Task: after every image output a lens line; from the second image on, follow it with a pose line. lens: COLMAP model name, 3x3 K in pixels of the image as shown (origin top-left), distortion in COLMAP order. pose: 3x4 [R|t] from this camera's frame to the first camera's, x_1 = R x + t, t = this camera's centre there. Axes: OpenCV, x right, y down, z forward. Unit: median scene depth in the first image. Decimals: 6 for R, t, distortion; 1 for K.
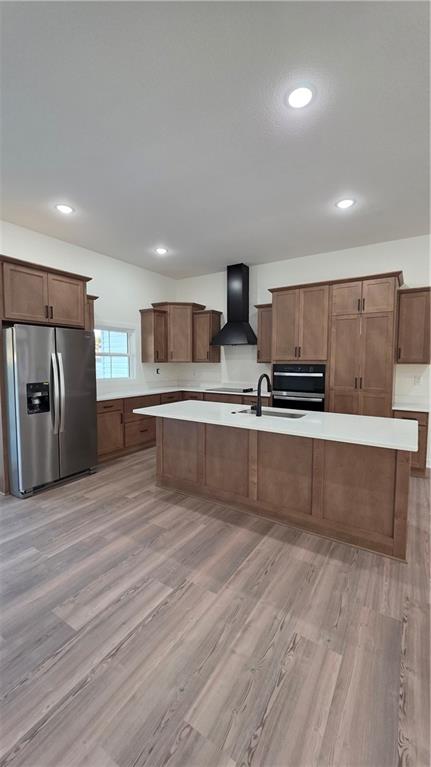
lens RADIAL K [[303.1, 0, 219.4], [0, 303.1, 383.0], [0, 0, 1]] dist [0.000055, -0.000019]
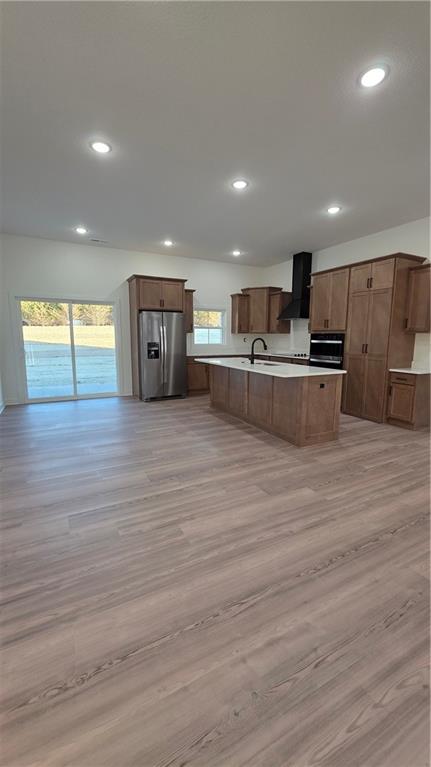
lens RADIAL K [[307.2, 0, 224.1], [0, 307.2, 383.3], [0, 0, 1]] dist [0.000895, 0.000057]
pose [[0.874764, 0.076755, -0.478431, 0.533283], [-0.038284, 0.995236, 0.089669, 0.047125], [0.483034, -0.060123, 0.873535, -0.345571]]
